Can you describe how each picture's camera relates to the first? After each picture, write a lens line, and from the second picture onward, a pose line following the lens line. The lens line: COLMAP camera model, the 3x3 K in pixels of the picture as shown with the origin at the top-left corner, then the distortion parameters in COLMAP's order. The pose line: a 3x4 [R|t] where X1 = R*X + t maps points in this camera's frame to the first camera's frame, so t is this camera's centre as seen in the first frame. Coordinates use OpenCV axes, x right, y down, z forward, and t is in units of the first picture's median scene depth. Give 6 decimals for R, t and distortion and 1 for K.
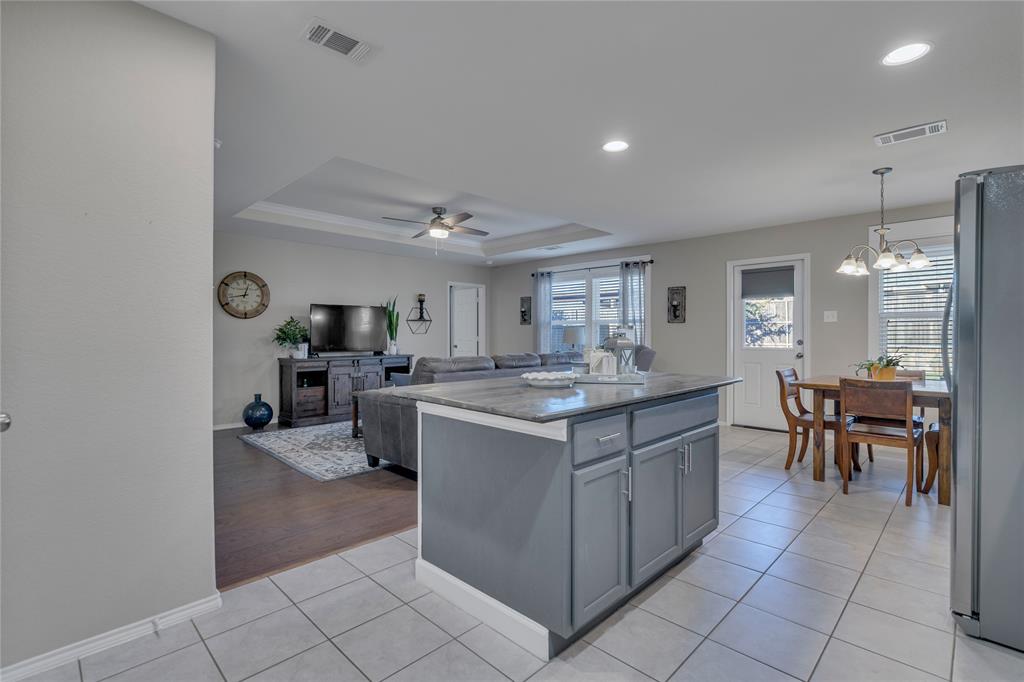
lens RADIAL K [[468.4, 0, 511.7], [0, 468.4, 336.9], [0, 0, 1]] dist [-0.000402, 0.000854]
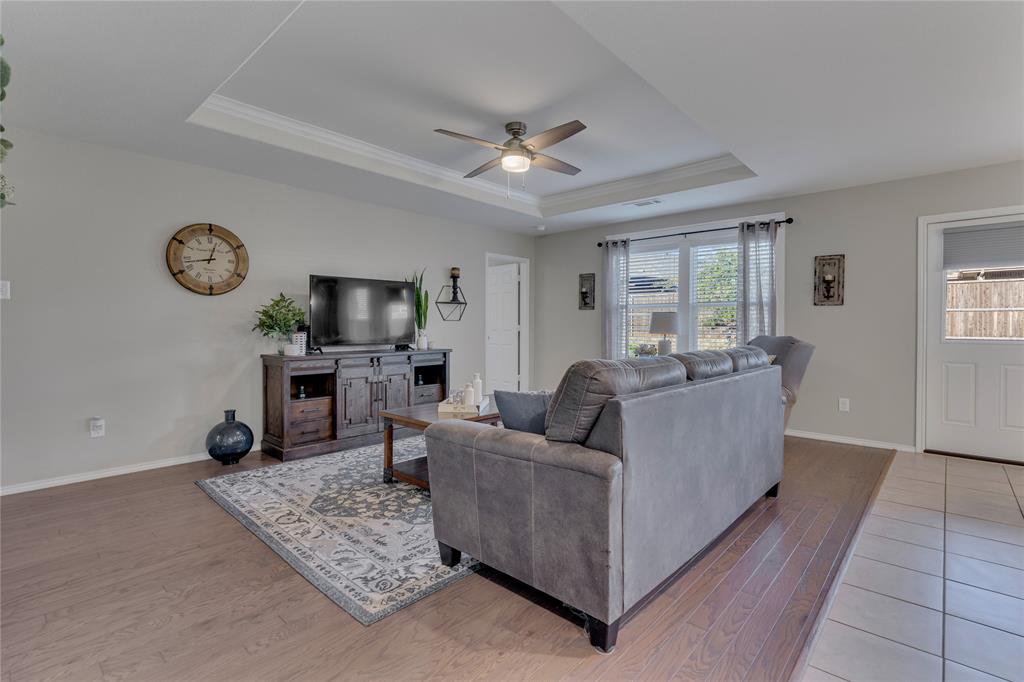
lens RADIAL K [[471.1, 0, 515.5], [0, 471.1, 330.7], [0, 0, 1]] dist [-0.001210, 0.000016]
pose [[0.999056, 0.002462, 0.043361, -0.164088], [-0.002714, 0.999980, 0.005766, 0.005943], [-0.043346, -0.005878, 0.999043, 0.310496]]
